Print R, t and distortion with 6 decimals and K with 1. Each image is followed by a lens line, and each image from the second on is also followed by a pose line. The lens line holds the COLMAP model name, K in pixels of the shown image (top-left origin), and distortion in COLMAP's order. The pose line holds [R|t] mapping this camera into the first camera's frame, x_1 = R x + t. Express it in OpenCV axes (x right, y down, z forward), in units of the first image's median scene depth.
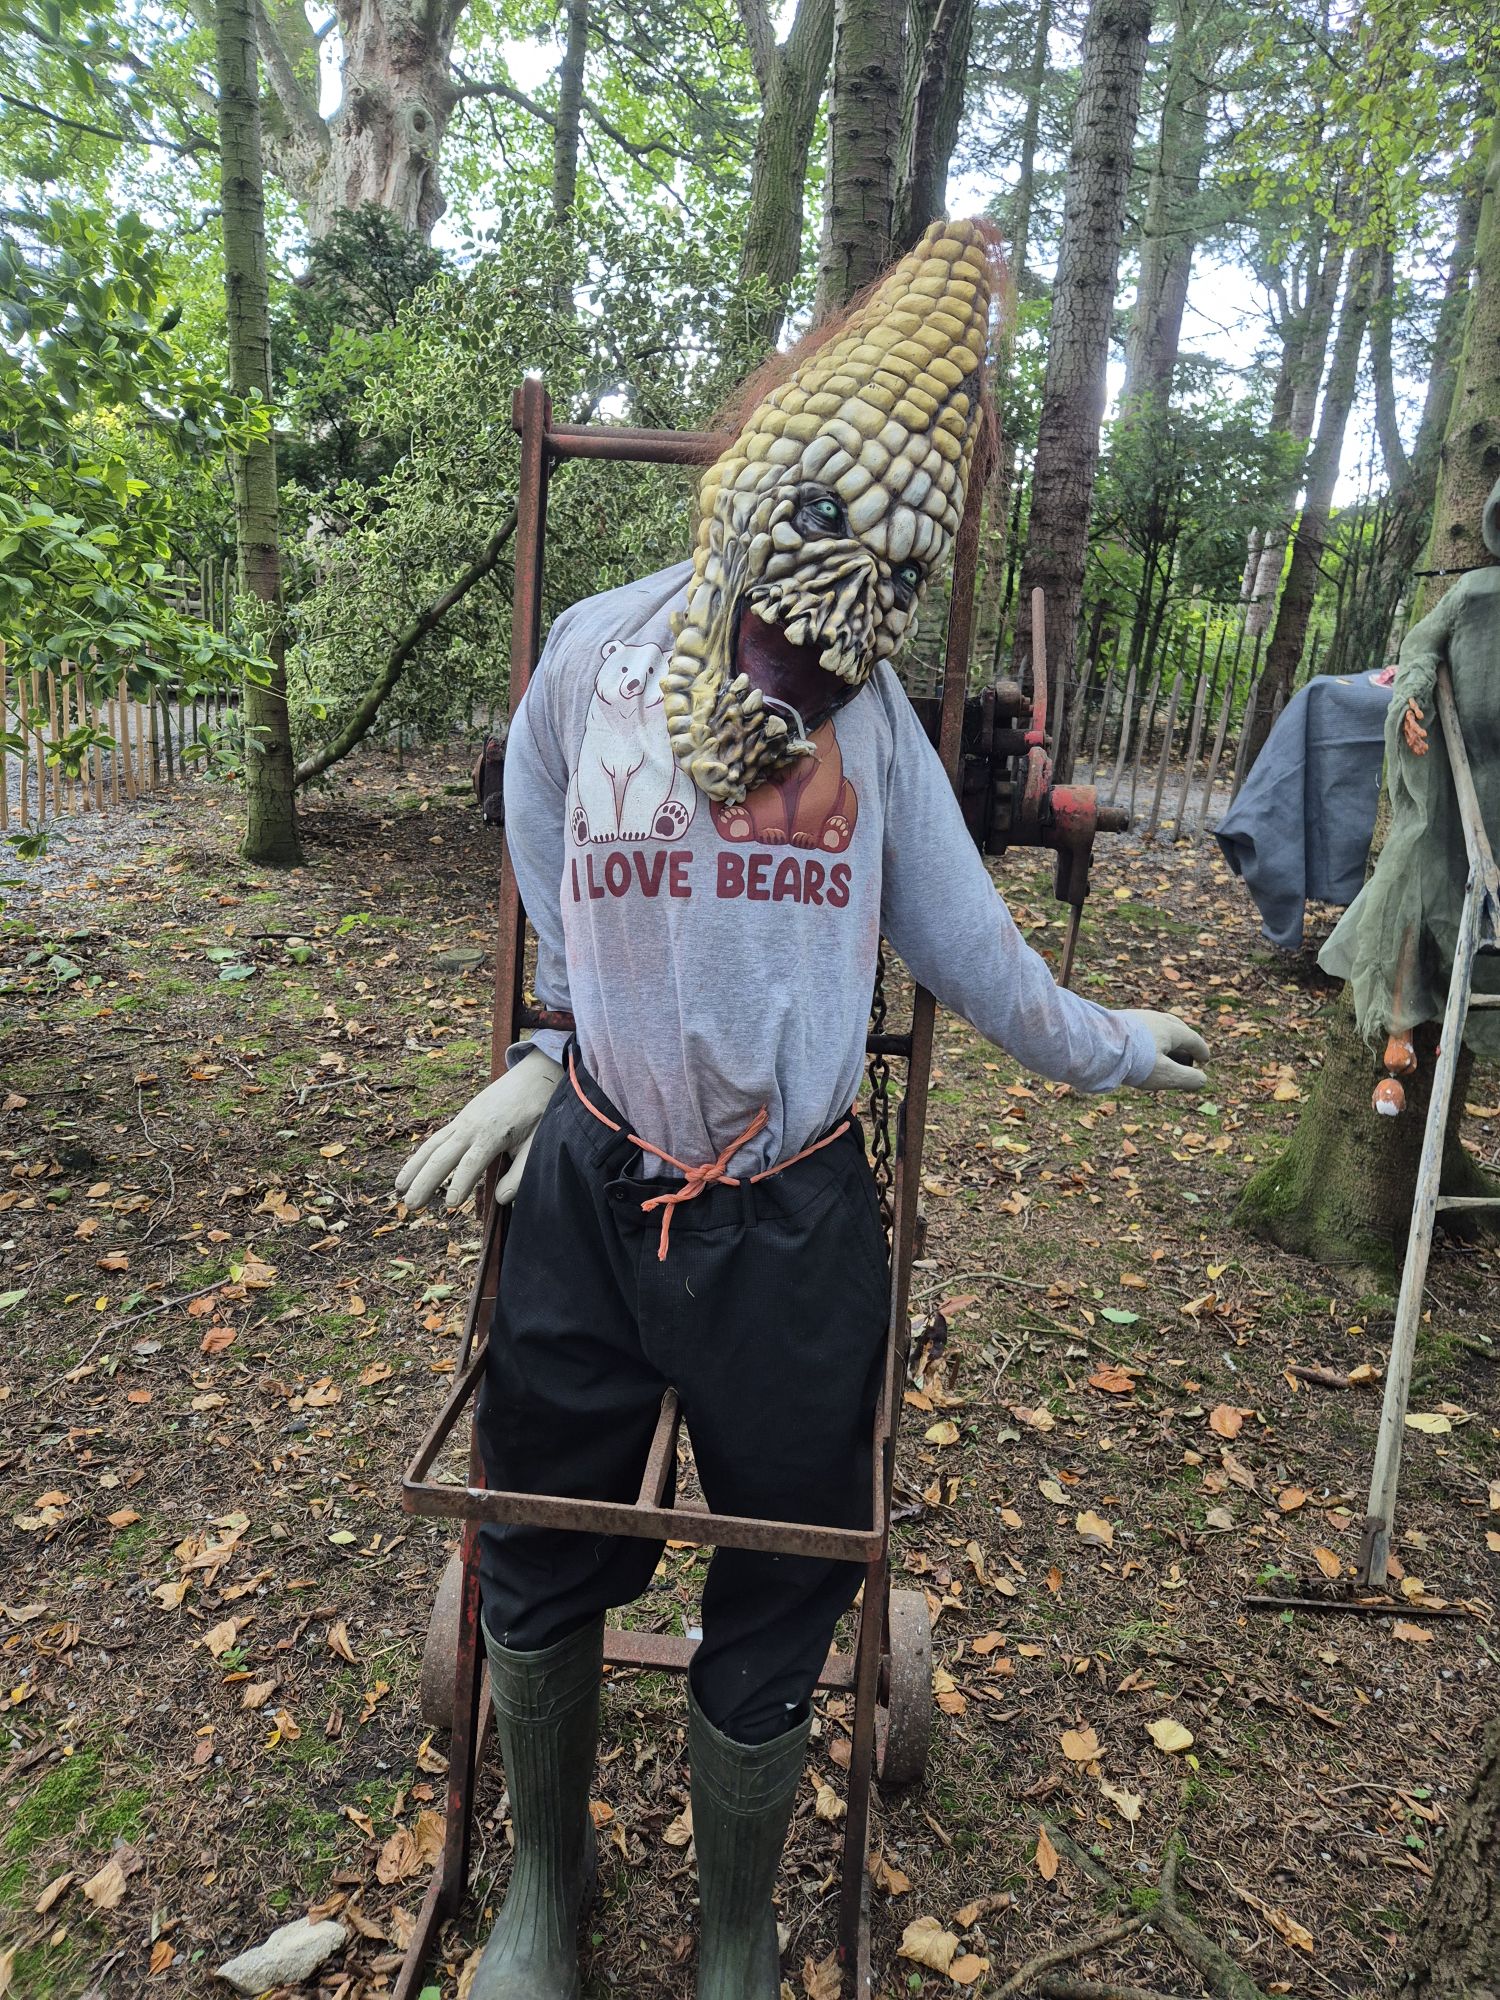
lens RADIAL K [[1363.3, 0, 753.6], [0, 1363.3, 1000.3], [0, 0, 1]] dist [0.045365, -0.027426]
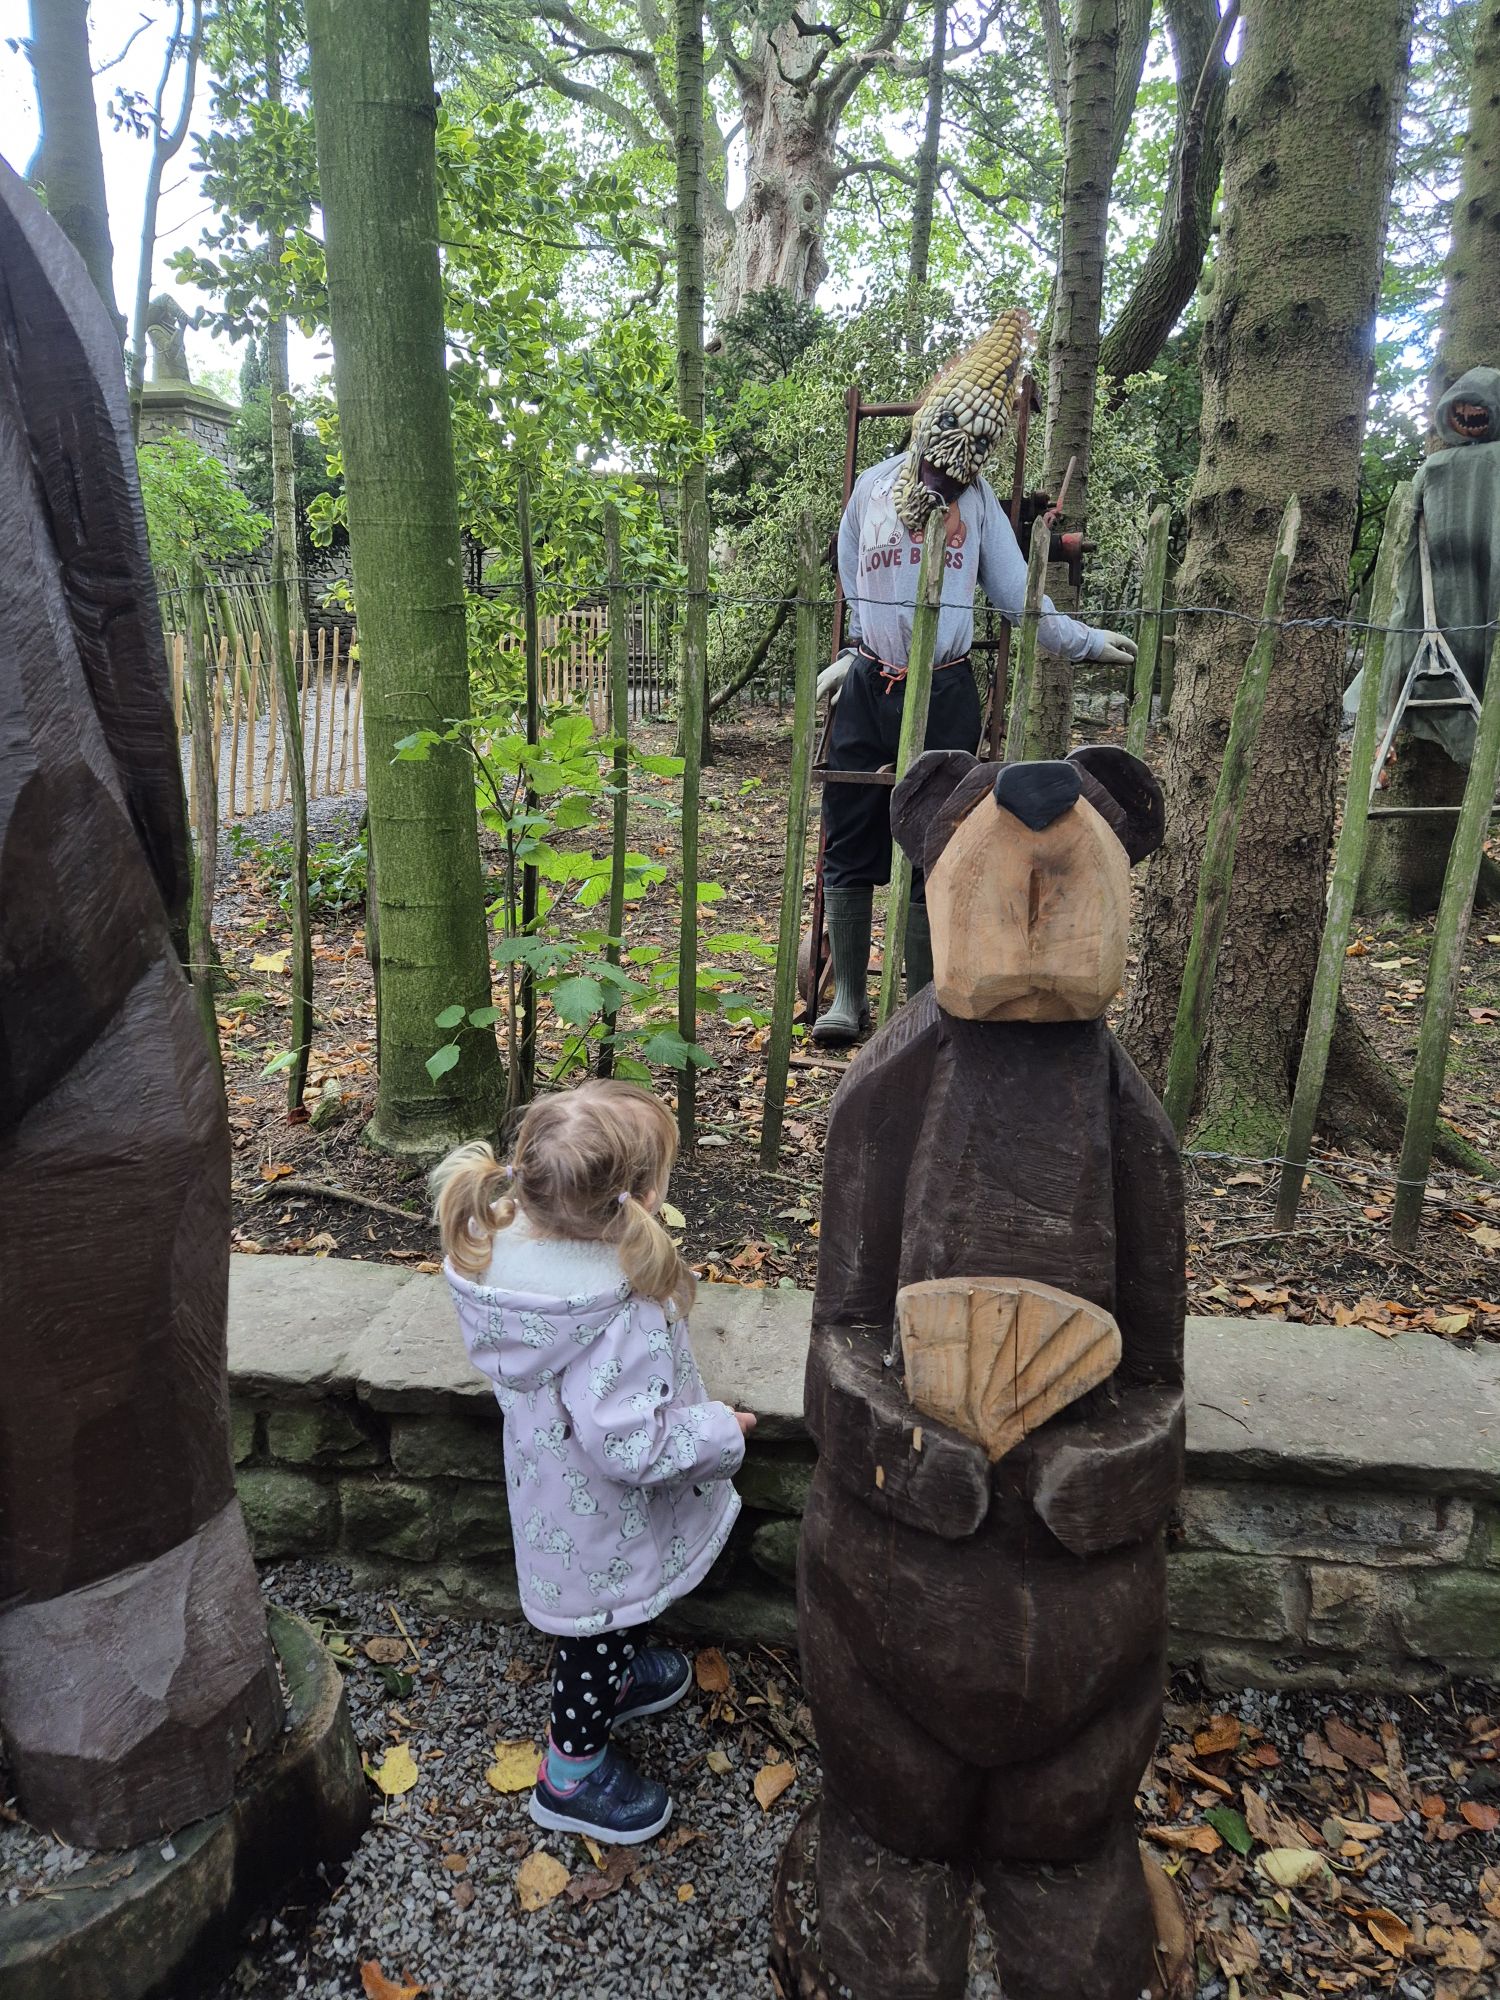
lens RADIAL K [[1363.3, 0, 752.6], [0, 1363.3, 999.8], [0, 0, 1]] dist [0.045365, -0.027426]
pose [[0.965681, 0.018899, -0.259041, 0.031933], [-0.024062, 0.999570, -0.016776, 0.069042], [0.258612, 0.022433, 0.965721, -0.139901]]
